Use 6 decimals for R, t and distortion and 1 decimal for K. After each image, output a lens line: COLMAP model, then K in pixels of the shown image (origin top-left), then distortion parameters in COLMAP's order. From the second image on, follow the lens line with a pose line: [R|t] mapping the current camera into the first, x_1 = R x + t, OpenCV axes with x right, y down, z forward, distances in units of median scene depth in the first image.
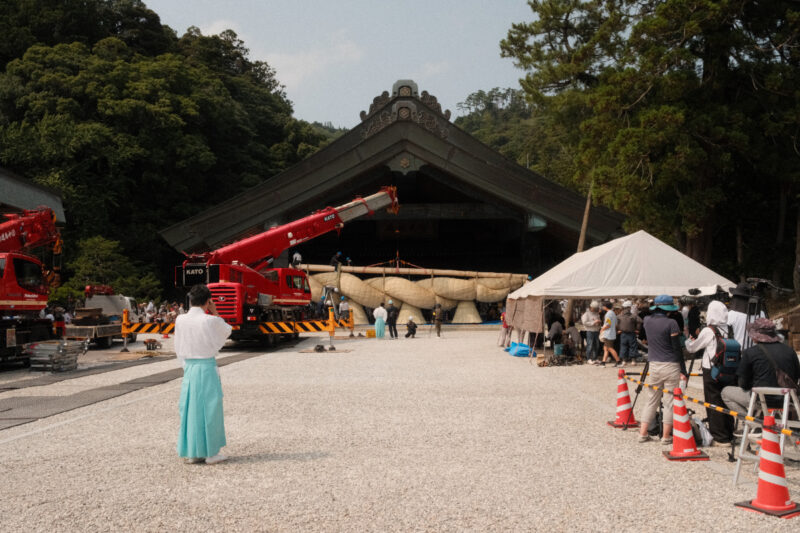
lens RADIAL K [[787.4, 0, 398.4], [0, 787.4, 270.6], [0, 0, 1]] dist [-0.001880, 0.004603]
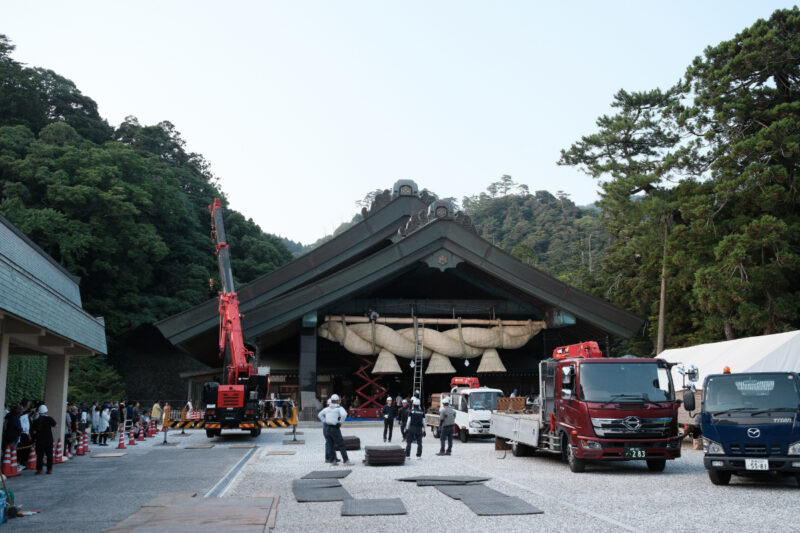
lens RADIAL K [[785.6, 0, 398.4], [0, 785.6, 265.8], [0, 0, 1]] dist [-0.006937, 0.001124]
pose [[0.986580, 0.025482, 0.161279, -0.117182], [-0.004942, 0.991954, -0.126500, 0.000605], [-0.163205, 0.124005, 0.978768, 0.003371]]
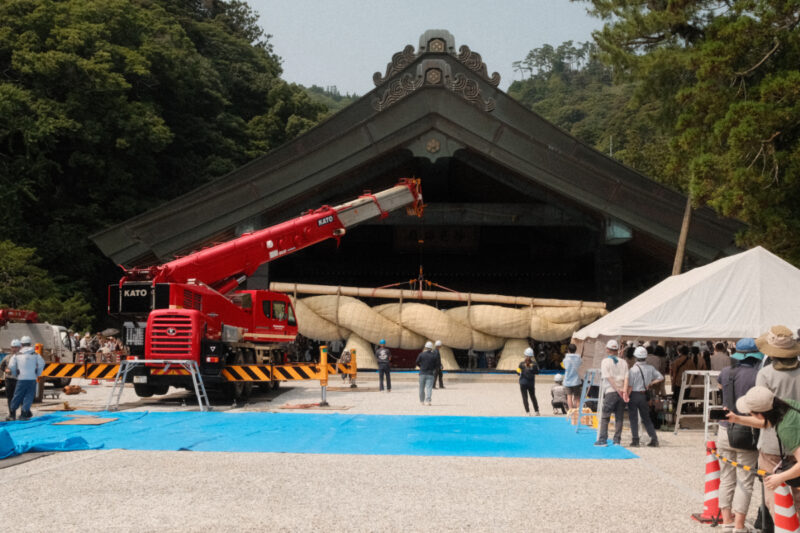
lens RADIAL K [[1110.9, 0, 399.3], [0, 1110.9, 269.4], [0, 0, 1]] dist [-0.003584, 0.015958]
pose [[0.999516, 0.017239, -0.025908, 0.002955], [-0.017850, 0.999564, -0.023539, -0.000233], [0.025491, 0.023990, 0.999387, -0.002595]]
